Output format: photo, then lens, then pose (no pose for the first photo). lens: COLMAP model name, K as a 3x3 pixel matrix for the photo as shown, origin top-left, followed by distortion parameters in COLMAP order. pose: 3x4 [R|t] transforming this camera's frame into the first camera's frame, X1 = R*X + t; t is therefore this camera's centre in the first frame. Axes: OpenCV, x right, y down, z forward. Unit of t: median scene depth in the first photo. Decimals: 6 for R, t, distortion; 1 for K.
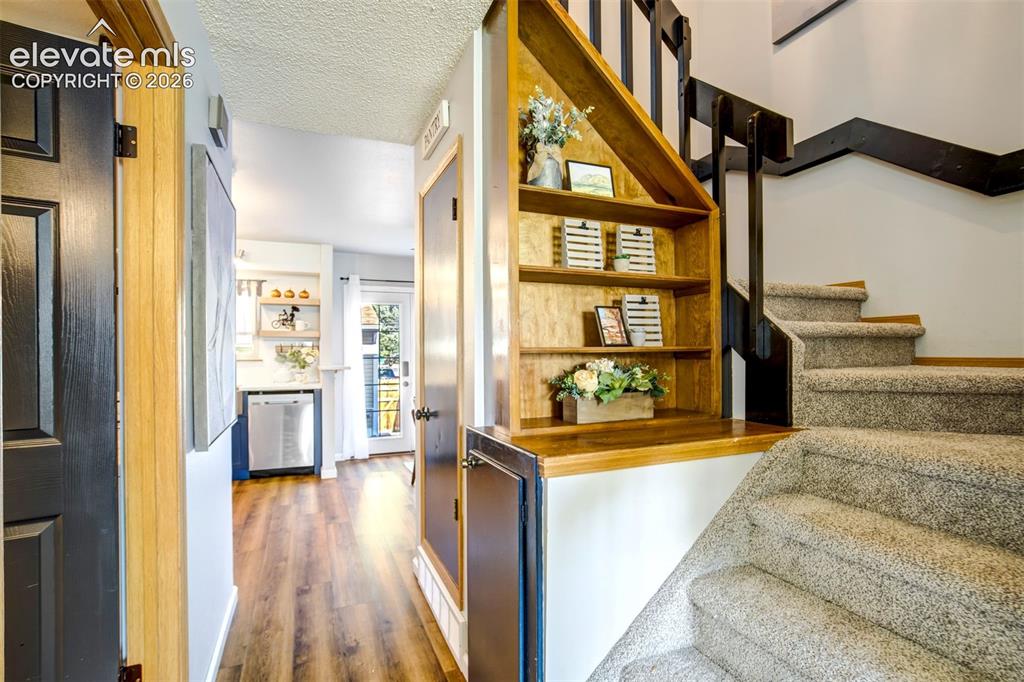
lens RADIAL K [[484.5, 0, 504.3], [0, 484.5, 353.9], [0, 0, 1]] dist [-0.019161, 0.000438]
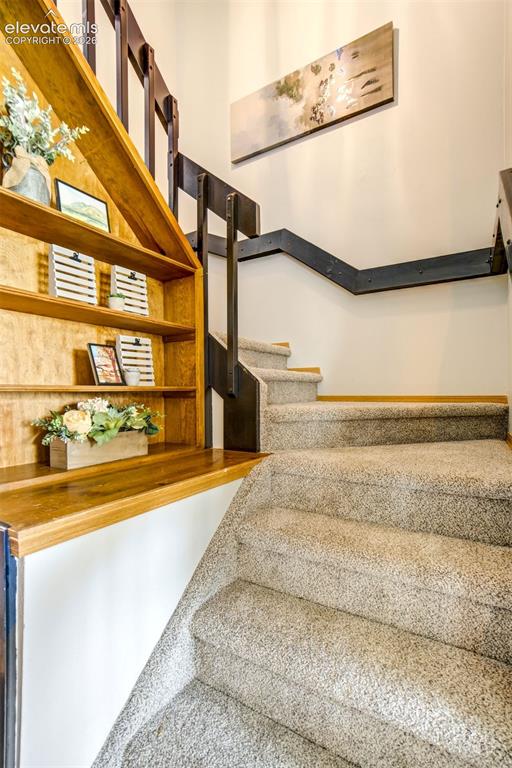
lens RADIAL K [[357.9, 0, 251.1], [0, 357.9, 394.0], [0, 0, 1]] dist [-0.039041, 0.026363]
pose [[0.809934, 0.000581, 0.586520, 0.038557], [0.000477, 0.999999, -0.001649, 0.003348], [-0.586520, 0.001616, 0.809933, 0.251023]]
